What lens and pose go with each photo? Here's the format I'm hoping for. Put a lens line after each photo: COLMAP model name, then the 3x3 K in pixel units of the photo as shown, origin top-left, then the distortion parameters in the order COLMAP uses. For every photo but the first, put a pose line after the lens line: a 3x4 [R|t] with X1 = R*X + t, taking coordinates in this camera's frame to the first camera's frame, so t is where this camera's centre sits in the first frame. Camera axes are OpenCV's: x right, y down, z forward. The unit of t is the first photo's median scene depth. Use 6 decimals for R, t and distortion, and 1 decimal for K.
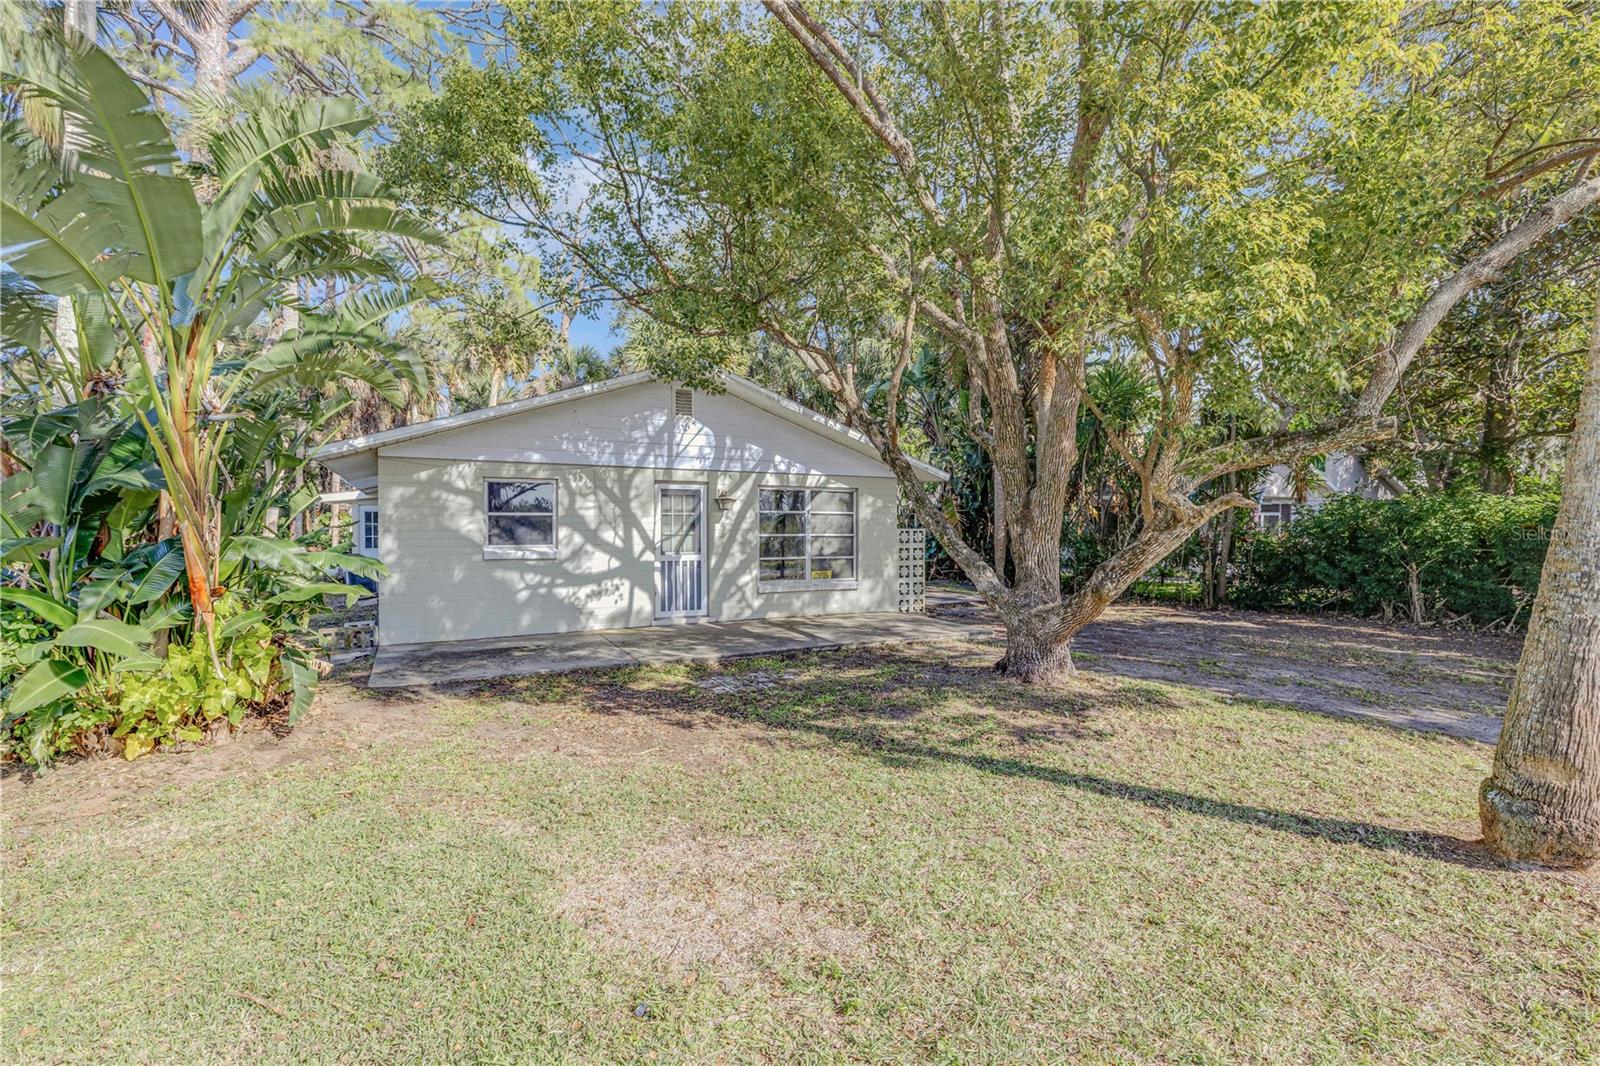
lens RADIAL K [[716.5, 0, 793.6], [0, 716.5, 525.3], [0, 0, 1]] dist [-0.000895, -0.000414]
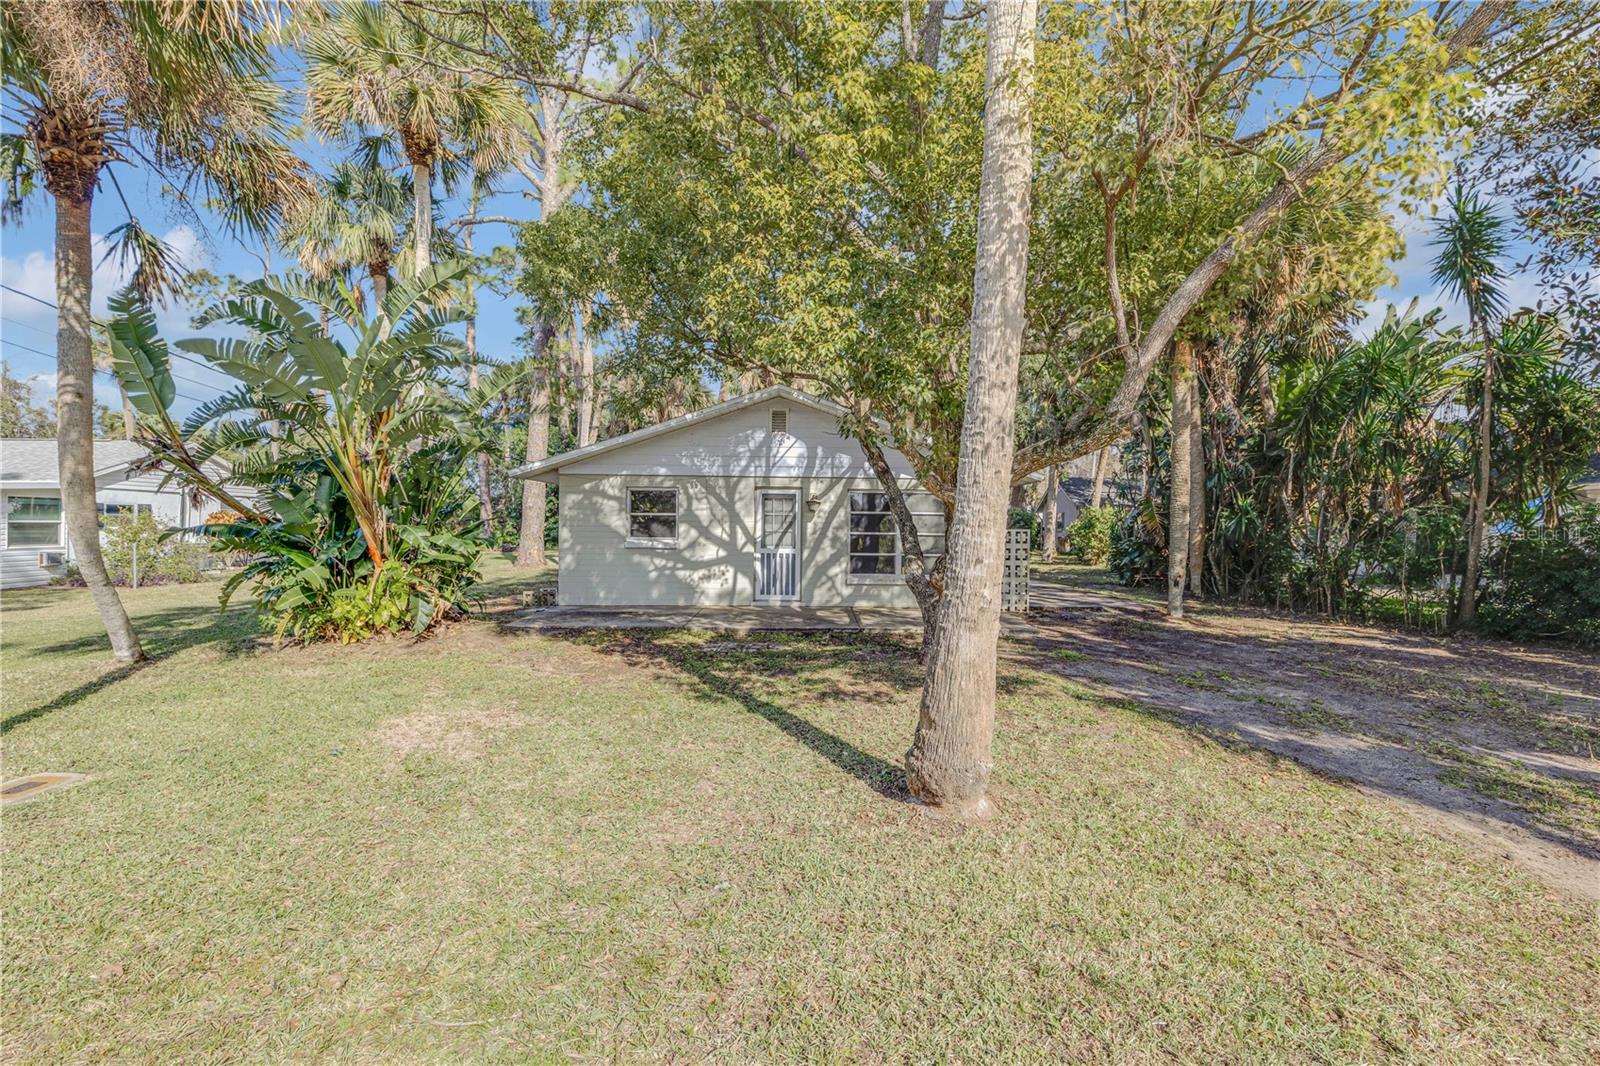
lens RADIAL K [[716.5, 0, 793.6], [0, 716.5, 525.3], [0, 0, 1]] dist [-0.000895, -0.000414]
pose [[0.885417, 0.009167, -0.464707, 0.437427], [-0.010154, 0.999948, 0.000379, 0.002254], [0.464686, 0.004383, 0.885465, -0.049979]]
